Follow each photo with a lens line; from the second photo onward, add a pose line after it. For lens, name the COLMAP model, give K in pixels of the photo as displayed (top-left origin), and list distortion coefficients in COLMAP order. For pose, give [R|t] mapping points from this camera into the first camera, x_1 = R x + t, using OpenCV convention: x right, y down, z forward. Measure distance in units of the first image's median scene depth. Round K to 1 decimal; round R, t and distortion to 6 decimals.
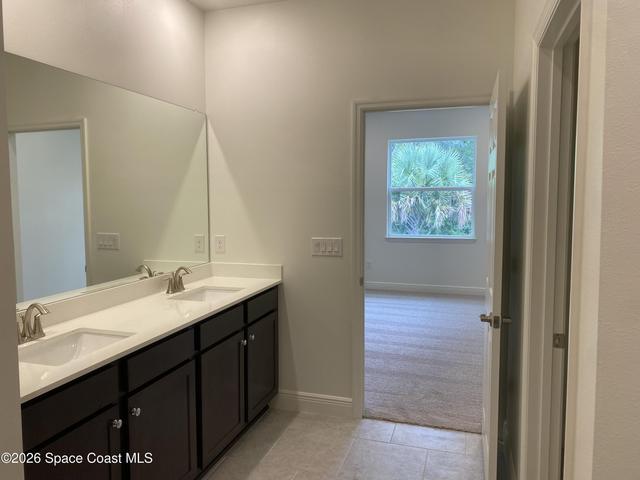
lens RADIAL K [[500.3, 0, 290.8], [0, 500.3, 233.3], [0, 0, 1]] dist [0.031921, -0.000740]
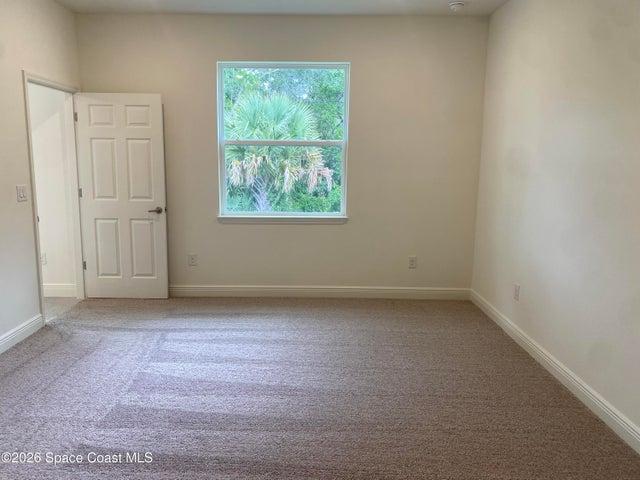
lens RADIAL K [[500.3, 0, 299.3], [0, 500.3, 250.4], [0, 0, 1]] dist [0.031921, -0.000740]
pose [[0.950626, -0.037368, 0.308080, 0.037053], [0.001885, 0.993401, 0.114675, -0.009425], [-0.310332, -0.108433, 0.944424, 0.147909]]
